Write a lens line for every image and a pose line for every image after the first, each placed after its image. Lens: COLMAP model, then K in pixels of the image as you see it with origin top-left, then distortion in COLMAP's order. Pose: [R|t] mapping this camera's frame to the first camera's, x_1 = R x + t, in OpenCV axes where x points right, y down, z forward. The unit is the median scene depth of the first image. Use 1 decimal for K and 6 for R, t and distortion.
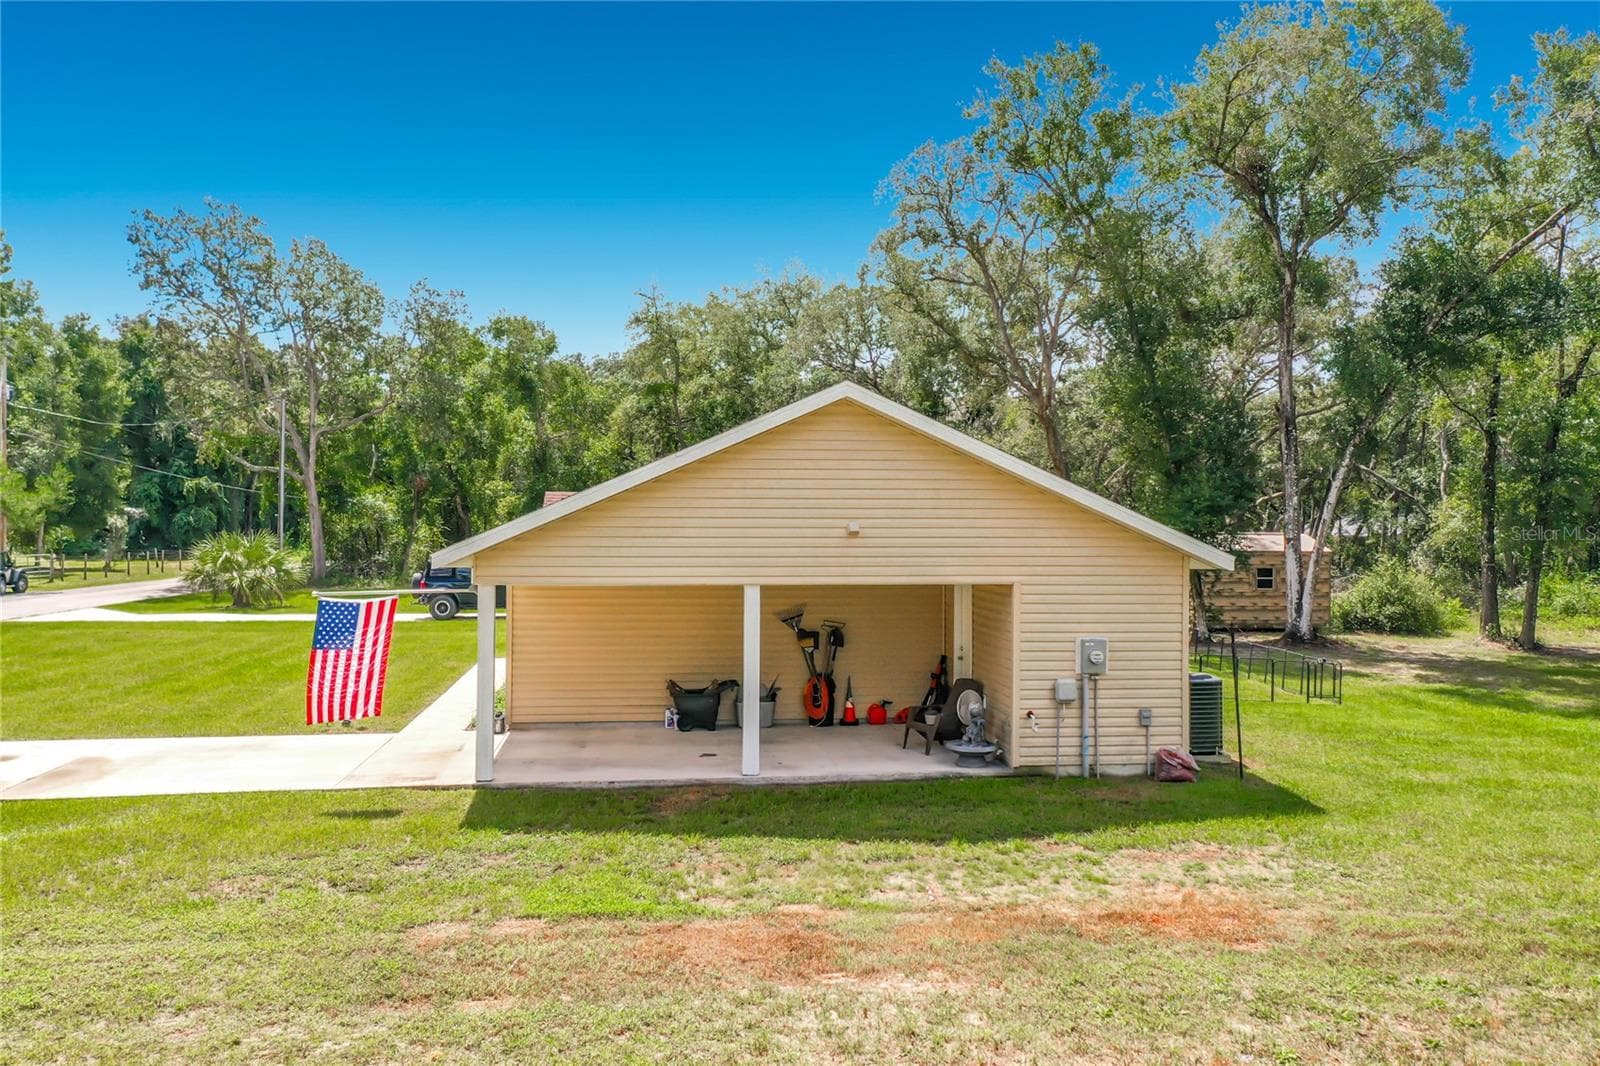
lens RADIAL K [[1331.8, 0, 824.0], [0, 1331.8, 536.2], [0, 0, 1]] dist [0.009286, -0.000447]
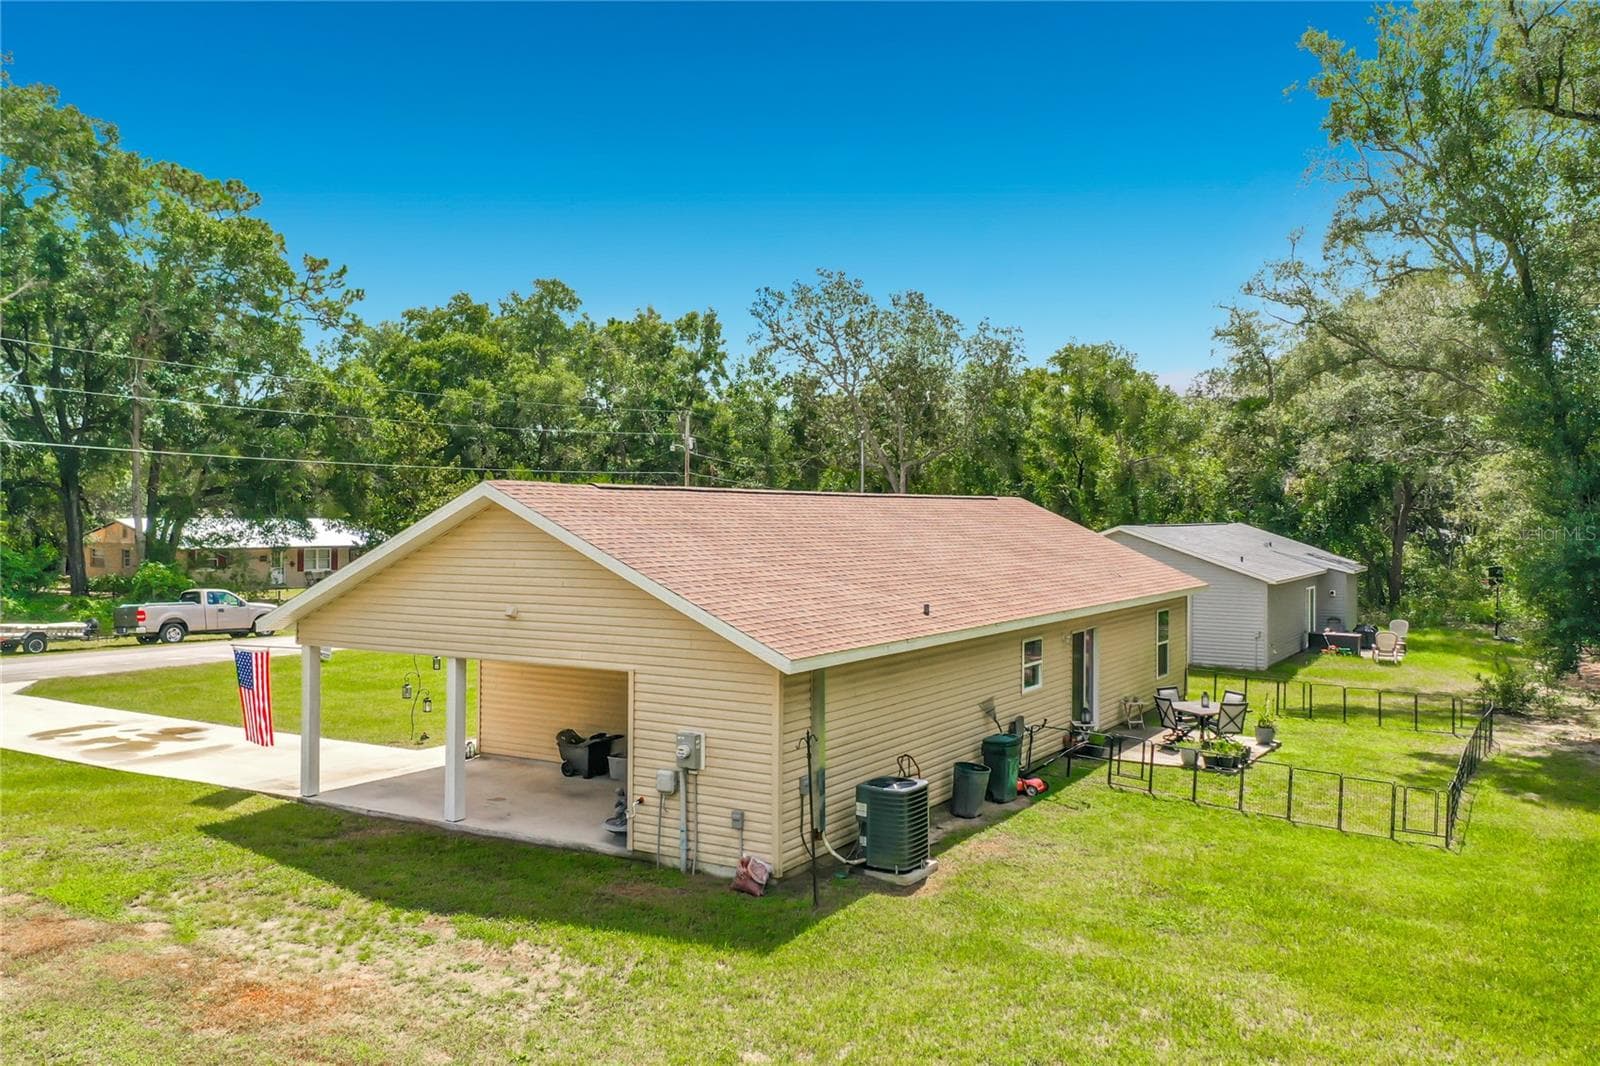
lens RADIAL K [[1331.8, 0, 824.0], [0, 1331.8, 536.2], [0, 0, 1]] dist [0.009286, -0.000447]
pose [[0.770208, 0.009675, -0.637720, 0.911499], [-0.008386, 0.999952, 0.005042, -0.075193], [0.637738, 0.001464, 0.770252, 0.301886]]
